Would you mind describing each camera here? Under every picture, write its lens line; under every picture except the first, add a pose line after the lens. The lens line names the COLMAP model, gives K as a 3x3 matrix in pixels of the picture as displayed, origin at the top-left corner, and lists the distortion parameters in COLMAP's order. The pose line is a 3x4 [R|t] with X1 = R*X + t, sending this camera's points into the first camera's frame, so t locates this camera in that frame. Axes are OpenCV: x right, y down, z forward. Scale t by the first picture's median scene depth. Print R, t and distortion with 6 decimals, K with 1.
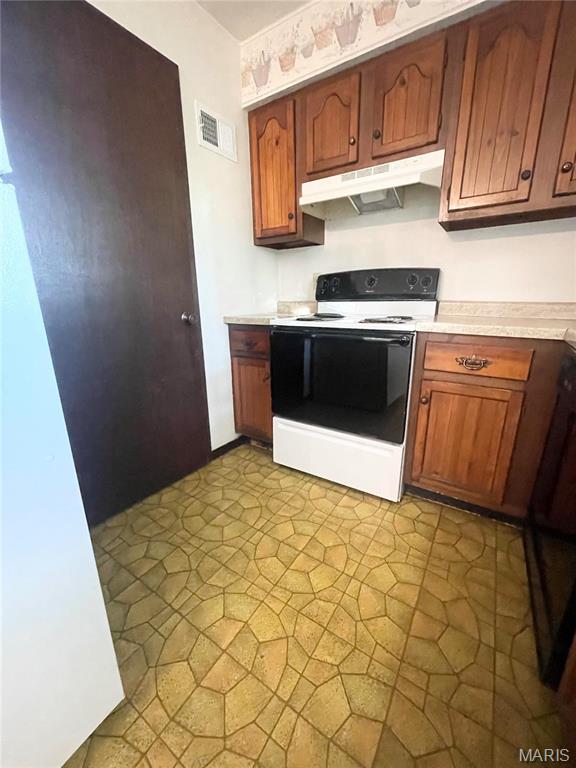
lens RADIAL K [[309.6, 0, 285.9], [0, 309.6, 381.0], [0, 0, 1]] dist [-0.000816, -0.000438]
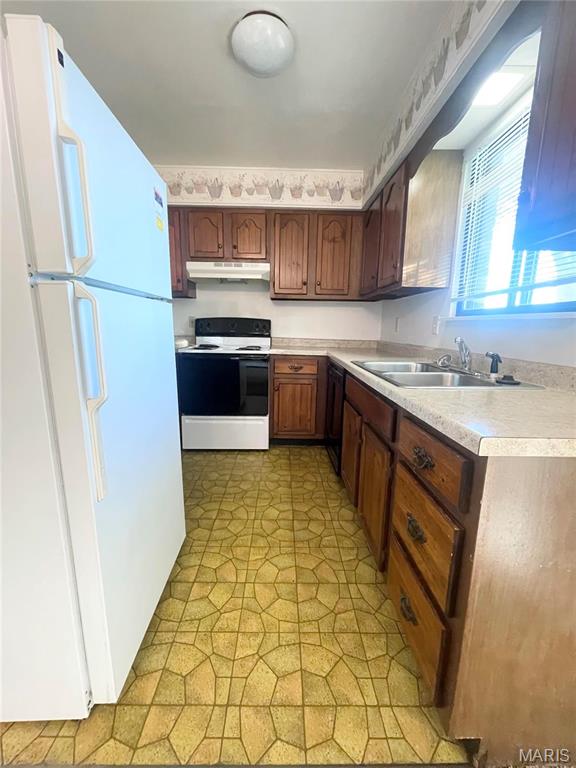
lens RADIAL K [[309.6, 0, 285.3], [0, 309.6, 381.5], [0, 0, 1]] dist [-0.000816, -0.000438]
pose [[0.826280, -0.073061, 0.558501, -0.525007], [0.121533, 0.991321, -0.050121, 0.107203], [-0.549992, 0.109290, 0.827988, -0.570359]]
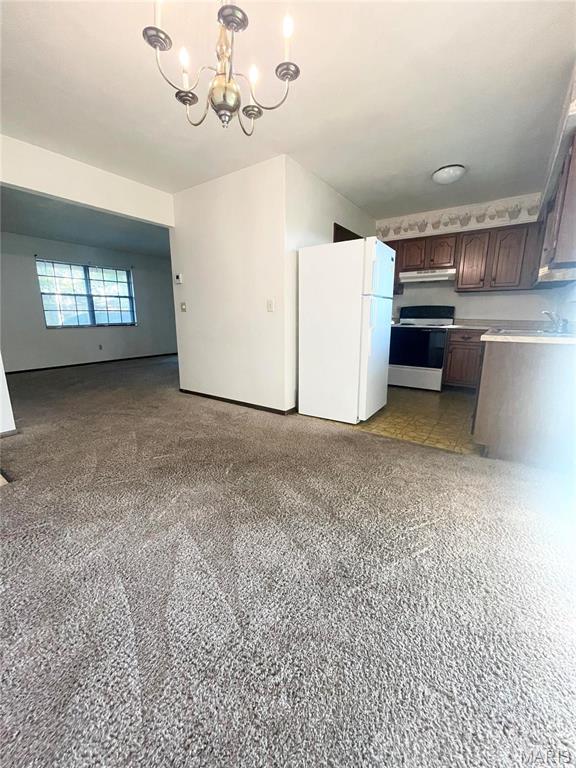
lens RADIAL K [[309.6, 0, 288.3], [0, 309.6, 379.0], [0, 0, 1]] dist [-0.000816, -0.000438]
pose [[0.999675, 0.019820, -0.016056, -0.949469], [-0.020797, 0.997785, -0.063187, 0.492646], [0.014768, 0.063500, 0.997873, -1.774145]]
